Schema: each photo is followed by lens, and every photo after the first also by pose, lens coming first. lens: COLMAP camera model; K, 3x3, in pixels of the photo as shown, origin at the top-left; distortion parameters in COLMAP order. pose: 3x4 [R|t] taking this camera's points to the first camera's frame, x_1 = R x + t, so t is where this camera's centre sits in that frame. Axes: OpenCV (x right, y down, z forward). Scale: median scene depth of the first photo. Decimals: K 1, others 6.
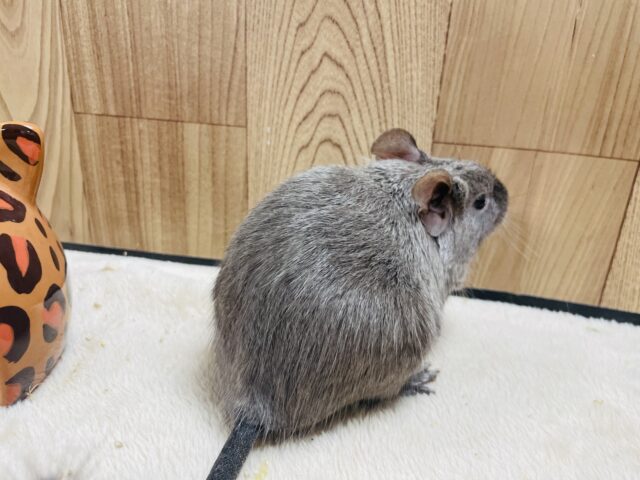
lens RADIAL K [[509.5, 0, 320.0], [0, 509.5, 240.0], [0, 0, 1]] dist [0.076081, -0.141468]
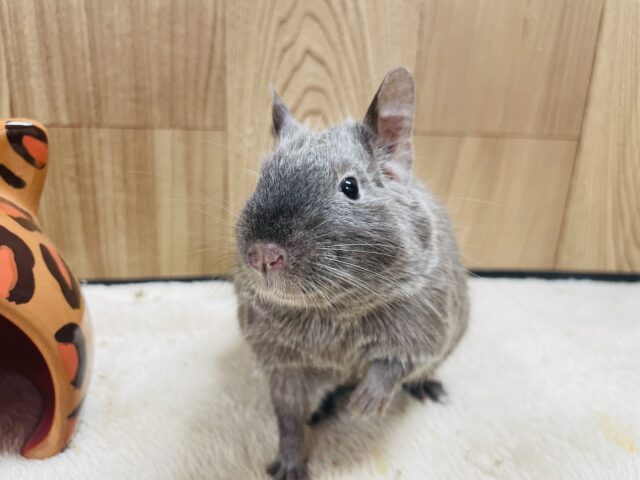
lens RADIAL K [[509.5, 0, 320.0], [0, 509.5, 240.0], [0, 0, 1]] dist [0.076081, -0.141468]
pose [[0.949580, -0.110584, 0.293376, -0.280761], [0.129171, 0.990615, -0.044694, 0.047444], [-0.285681, 0.080337, 0.954952, 0.061594]]
